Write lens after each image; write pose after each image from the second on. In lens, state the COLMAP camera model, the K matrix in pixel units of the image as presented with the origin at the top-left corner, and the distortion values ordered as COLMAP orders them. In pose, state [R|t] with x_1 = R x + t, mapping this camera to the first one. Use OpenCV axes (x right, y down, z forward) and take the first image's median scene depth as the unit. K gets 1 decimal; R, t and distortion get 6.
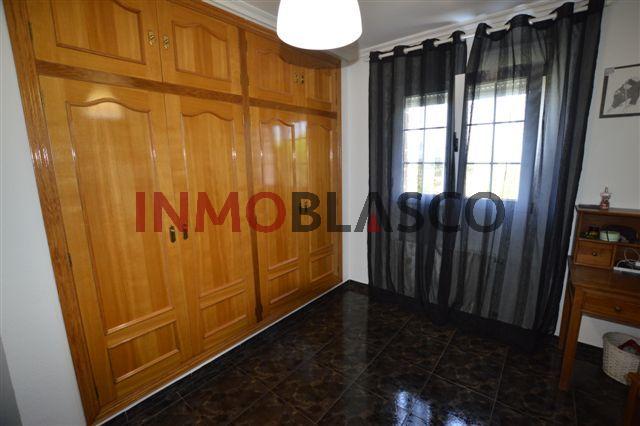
lens RADIAL K [[289.6, 0, 324.4], [0, 289.6, 210.2], [0, 0, 1]] dist [-0.020903, 0.001019]
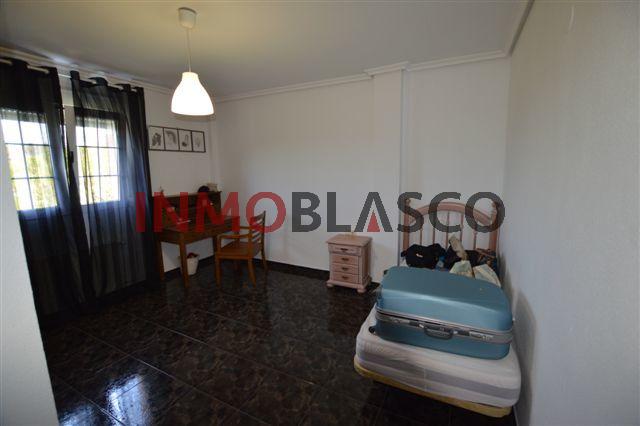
lens RADIAL K [[289.6, 0, 324.4], [0, 289.6, 210.2], [0, 0, 1]] dist [-0.020903, 0.001019]
pose [[-0.207818, -0.119008, 0.970901, -0.901068], [0.198800, 0.966717, 0.161048, -0.011918], [-0.957753, 0.226484, -0.177243, 0.238188]]
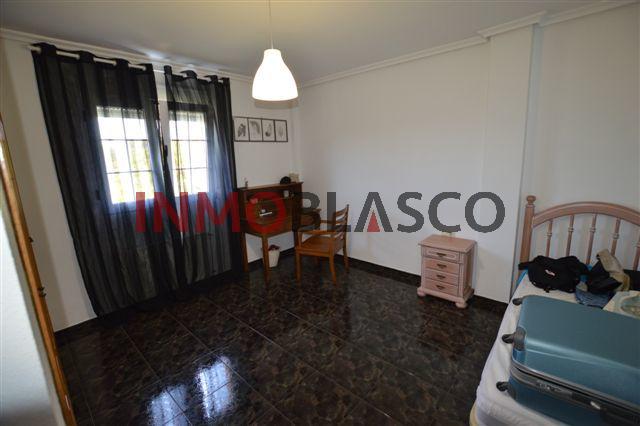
lens RADIAL K [[280.6, 0, 325.8], [0, 280.6, 210.2], [0, 0, 1]] dist [-0.030129, 0.000053]
pose [[0.045699, -0.170977, 0.984215, -0.705046], [0.216148, 0.963596, 0.157359, -0.034486], [-0.975290, 0.205545, 0.080992, 0.267411]]
